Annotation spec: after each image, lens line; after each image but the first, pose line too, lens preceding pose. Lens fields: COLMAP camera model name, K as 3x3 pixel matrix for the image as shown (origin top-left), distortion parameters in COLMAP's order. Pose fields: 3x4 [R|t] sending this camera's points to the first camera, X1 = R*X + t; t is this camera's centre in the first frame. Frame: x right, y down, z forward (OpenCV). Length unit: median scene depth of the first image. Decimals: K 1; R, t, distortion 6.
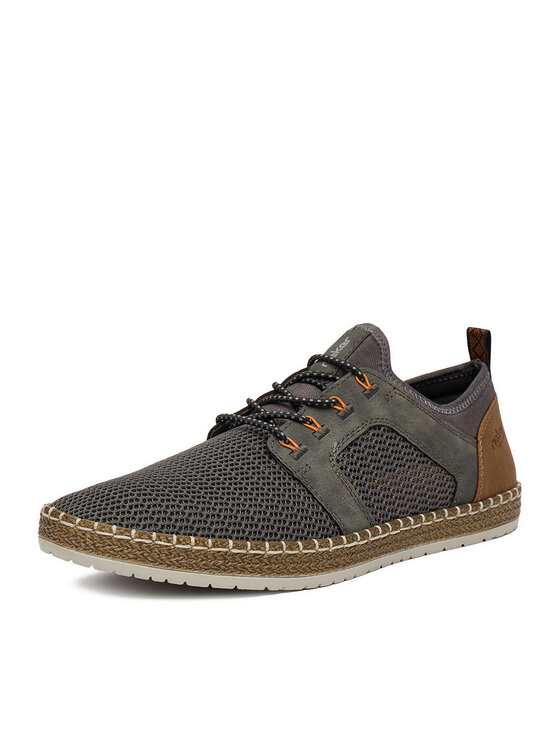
lens RADIAL K [[1776.1, 0, 280.0], [0, 1776.1, 373.0], [0, 0, 1]] dist [0.002776, -0.003348]
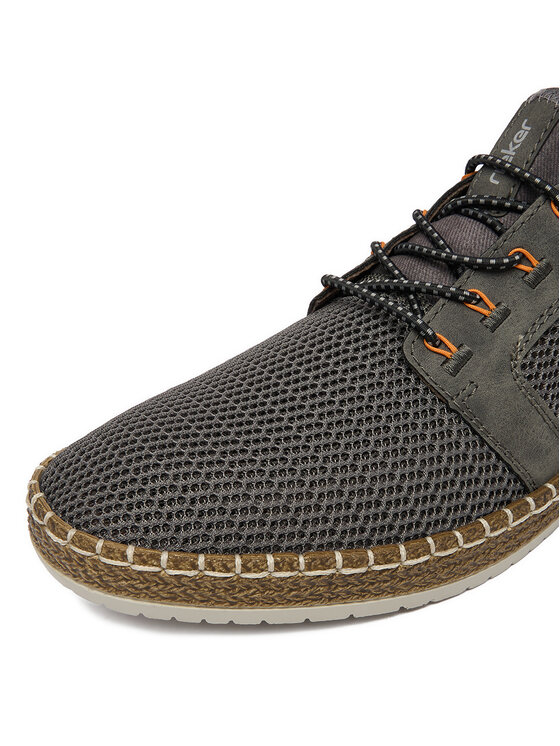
lens RADIAL K [[732.6, 0, 309.5], [0, 732.6, 373.1], [0, 0, 1]] dist [-0.062955, -0.008762]
pose [[0.990259, 0.000779, -0.139233, -0.004311], [0.057694, 0.907801, 0.415413, -0.054503], [0.126720, -0.419400, 0.898914, 0.780001]]
